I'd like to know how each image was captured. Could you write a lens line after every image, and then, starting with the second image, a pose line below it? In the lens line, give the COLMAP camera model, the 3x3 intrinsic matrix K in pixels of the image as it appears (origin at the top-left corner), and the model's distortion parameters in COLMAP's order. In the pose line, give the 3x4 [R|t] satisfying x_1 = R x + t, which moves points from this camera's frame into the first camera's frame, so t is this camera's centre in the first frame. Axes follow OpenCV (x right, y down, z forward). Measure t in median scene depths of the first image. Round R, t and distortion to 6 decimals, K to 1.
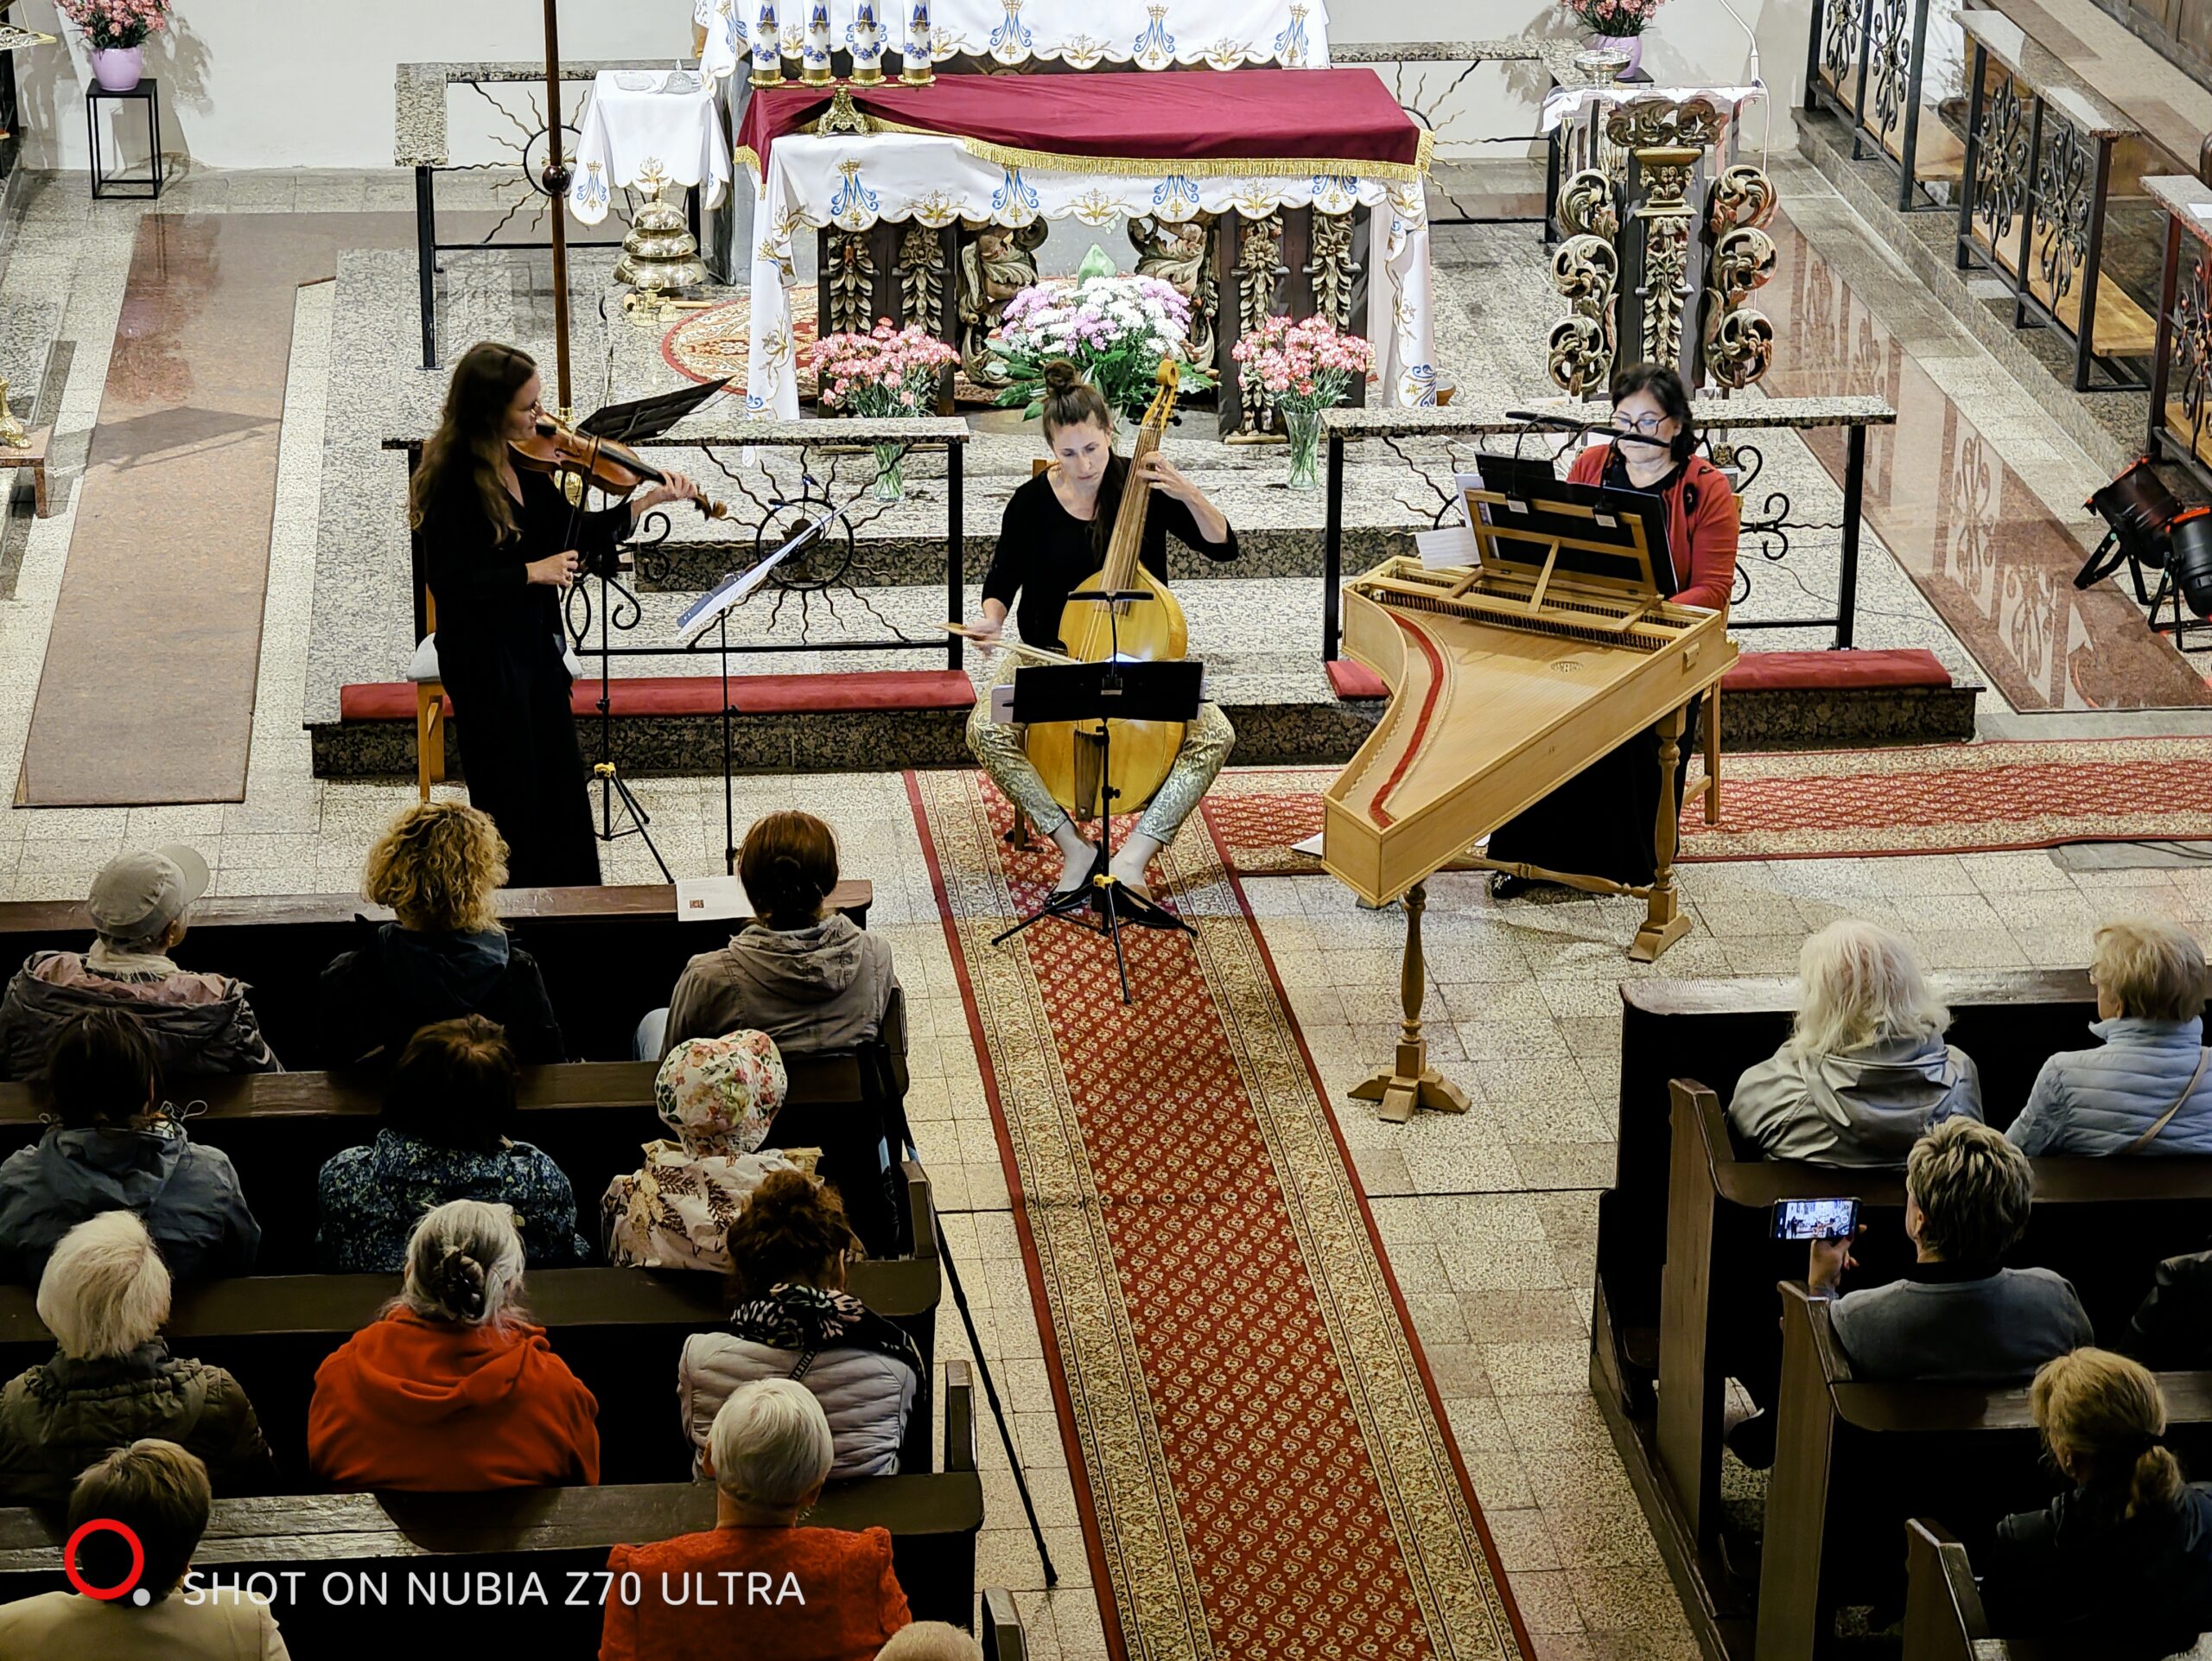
lens RADIAL K [[5454.6, 0, 1105.6], [0, 5454.6, 831.0], [0, 0, 1]] dist [0.071279, 0.000000]
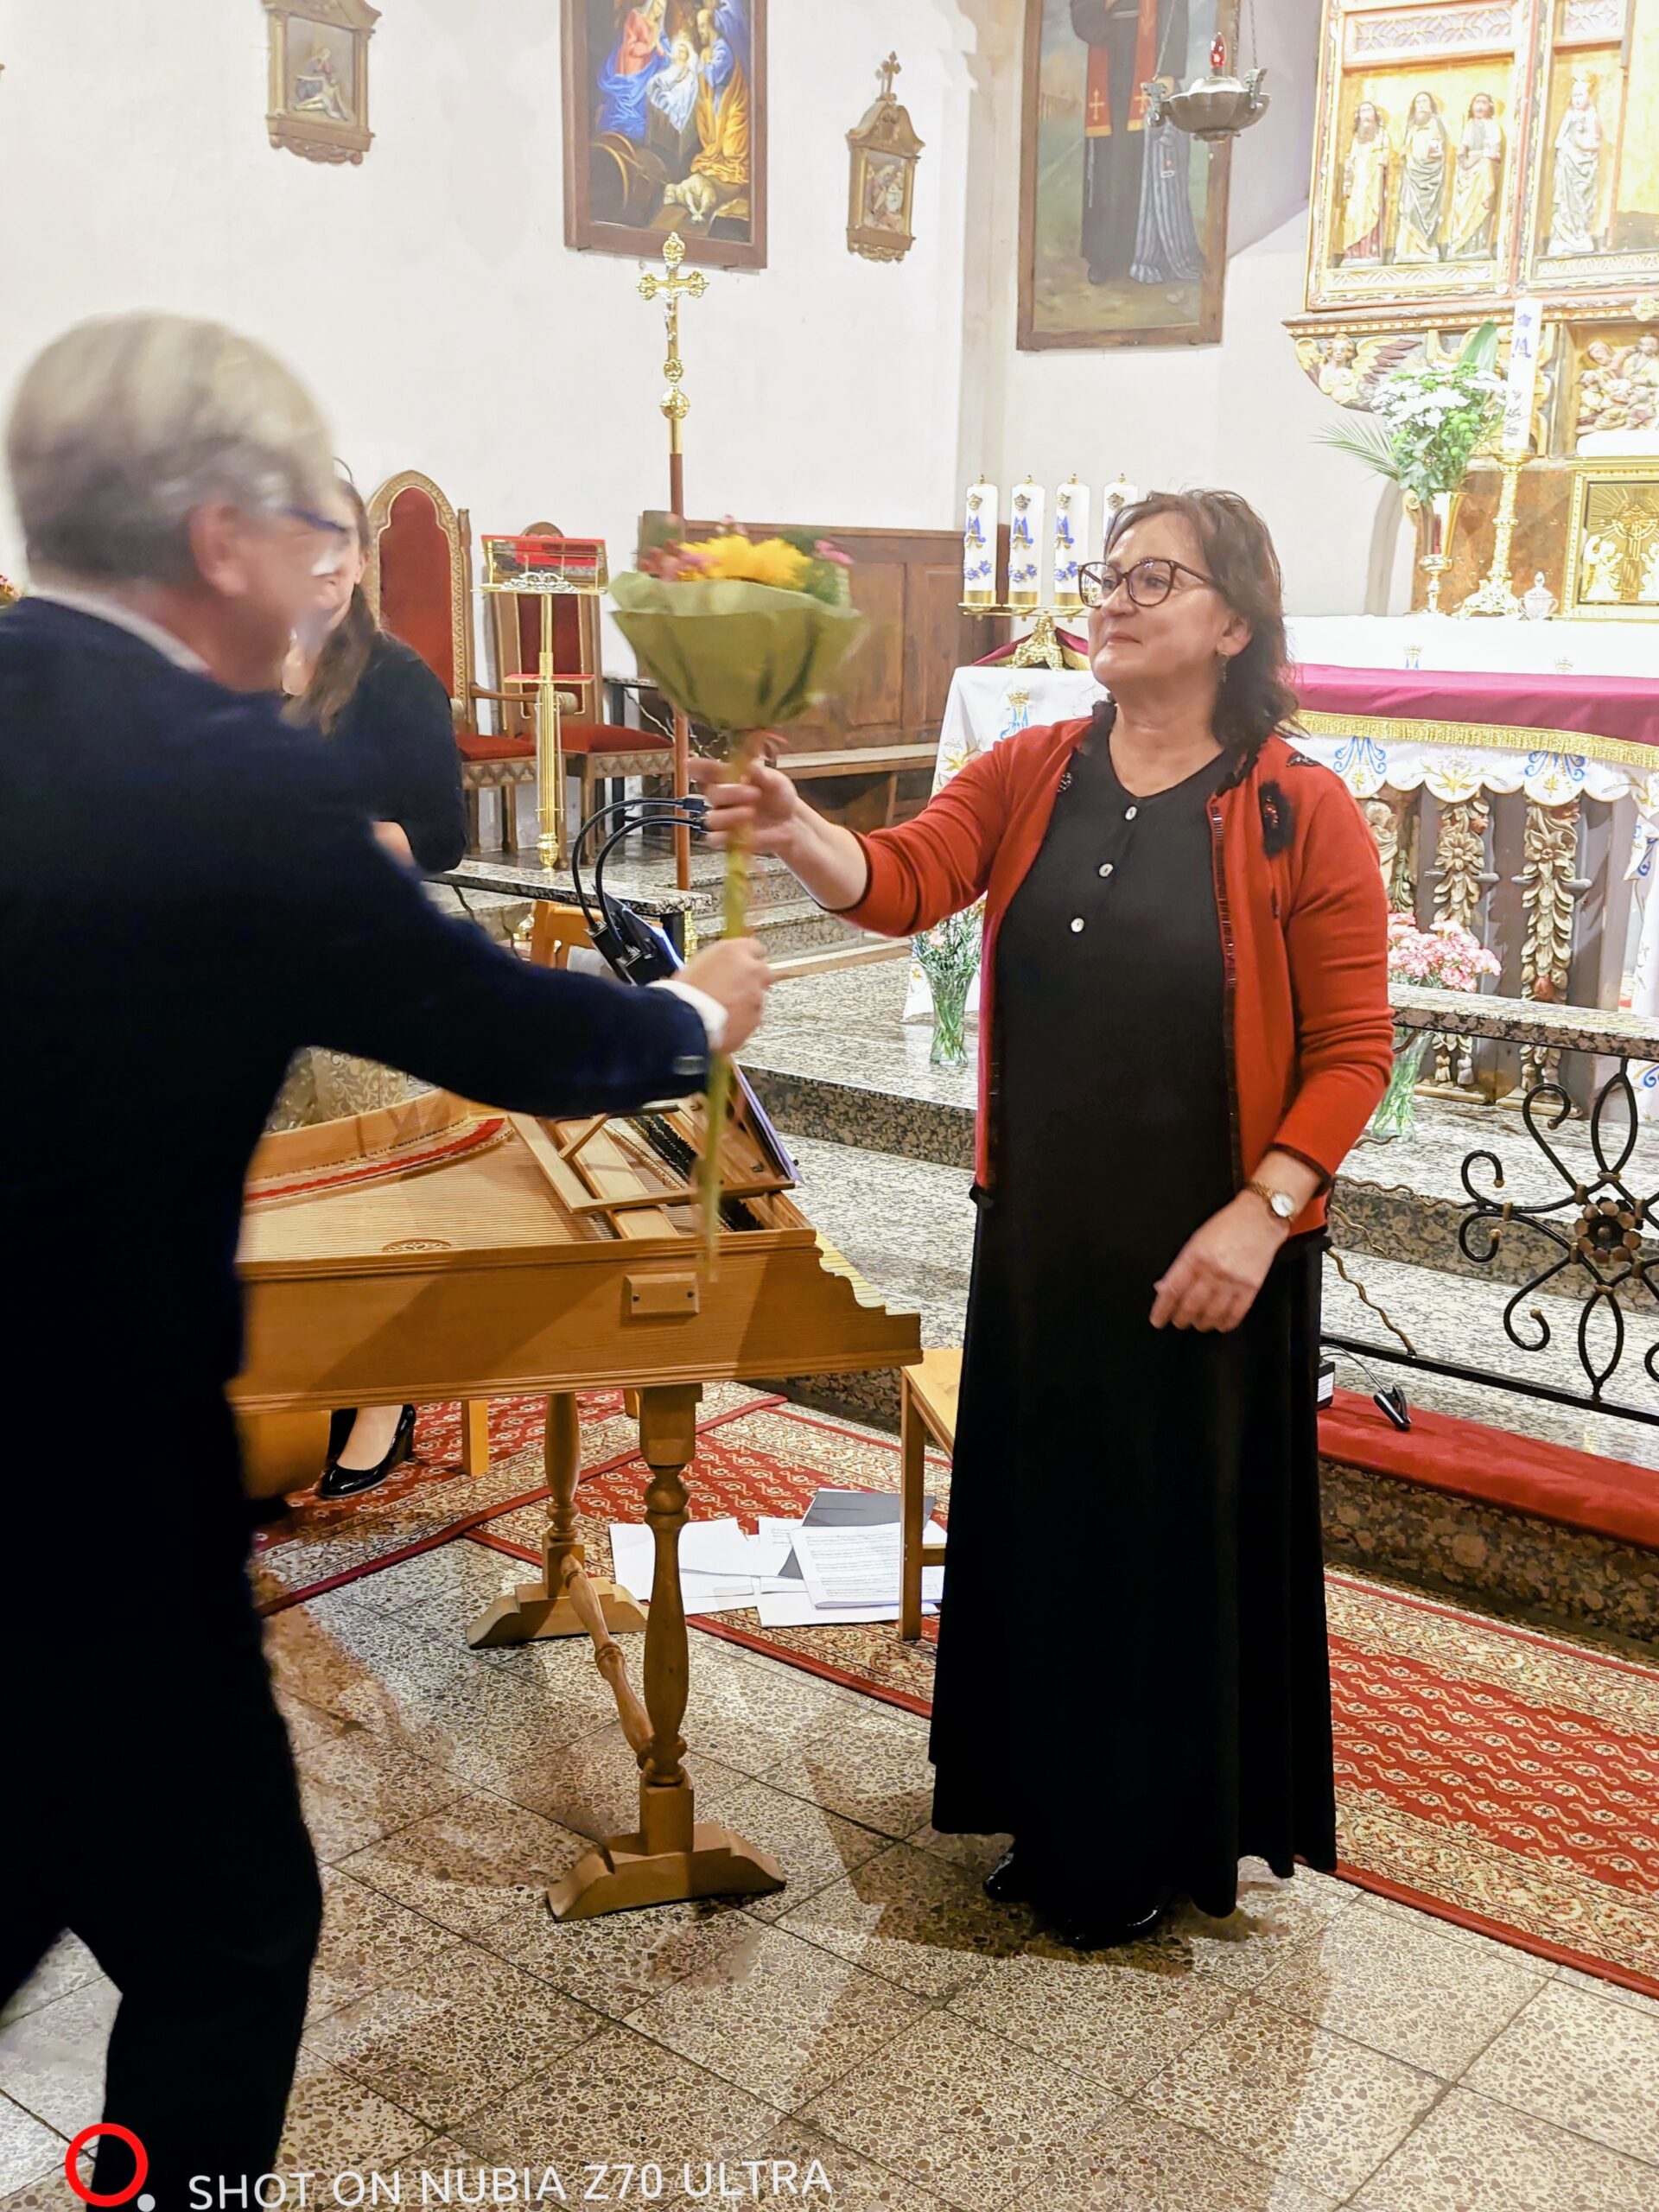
lens RADIAL K [[2288.7, 0, 829.8], [0, 2288.7, 1107.0], [0, 0, 1]] dist [-0.002160, 0.000000]
pose [[0.706402, 0.161747, -0.689082, 0.196038], [-0.253819, 0.966679, -0.033292, -0.036602], [0.660736, 0.198419, 0.723918, 0.711710]]
